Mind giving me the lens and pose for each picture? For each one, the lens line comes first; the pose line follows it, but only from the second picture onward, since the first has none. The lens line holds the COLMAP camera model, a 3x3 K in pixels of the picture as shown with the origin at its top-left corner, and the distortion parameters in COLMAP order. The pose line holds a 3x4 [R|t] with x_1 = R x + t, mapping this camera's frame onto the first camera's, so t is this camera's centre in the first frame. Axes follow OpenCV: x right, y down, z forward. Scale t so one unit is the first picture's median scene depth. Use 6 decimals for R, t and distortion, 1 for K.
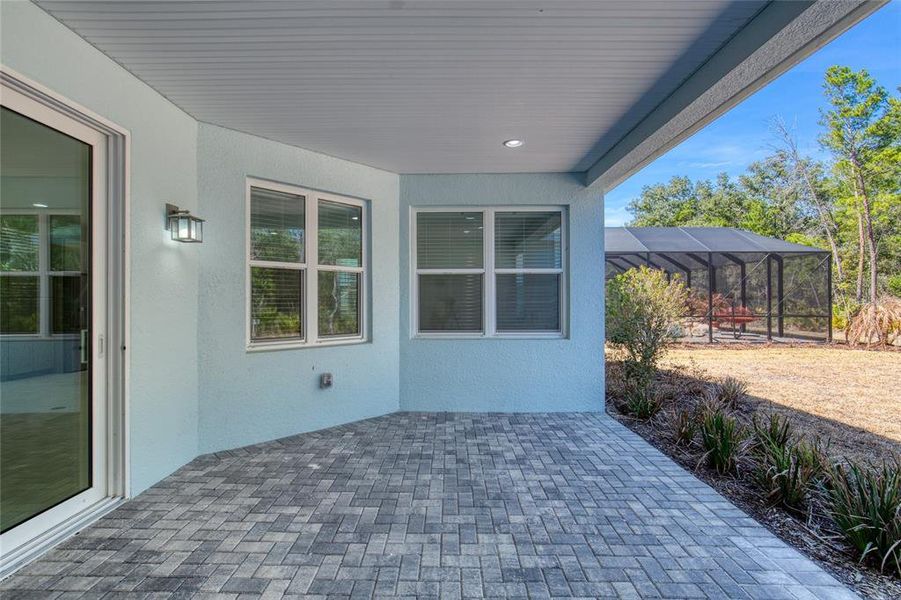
lens RADIAL K [[416.8, 0, 447.6], [0, 416.8, 299.0], [0, 0, 1]] dist [-0.015969, 0.006399]
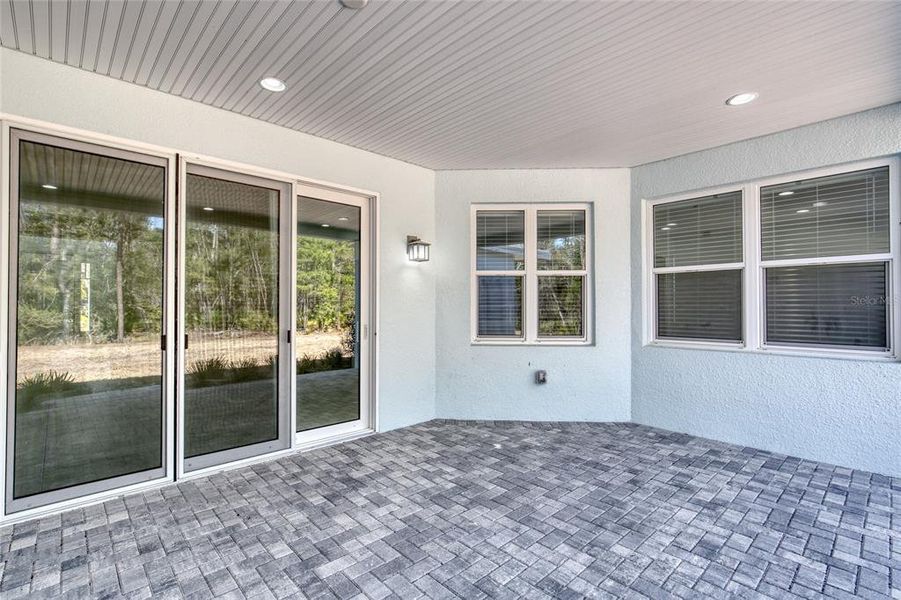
lens RADIAL K [[416.8, 0, 447.6], [0, 416.8, 299.0], [0, 0, 1]] dist [-0.015969, 0.006399]
pose [[0.690395, -0.009481, -0.723371, 0.363267], [0.002602, 0.999940, -0.010622, 0.004175], [0.723428, 0.005451, 0.690378, 0.083300]]
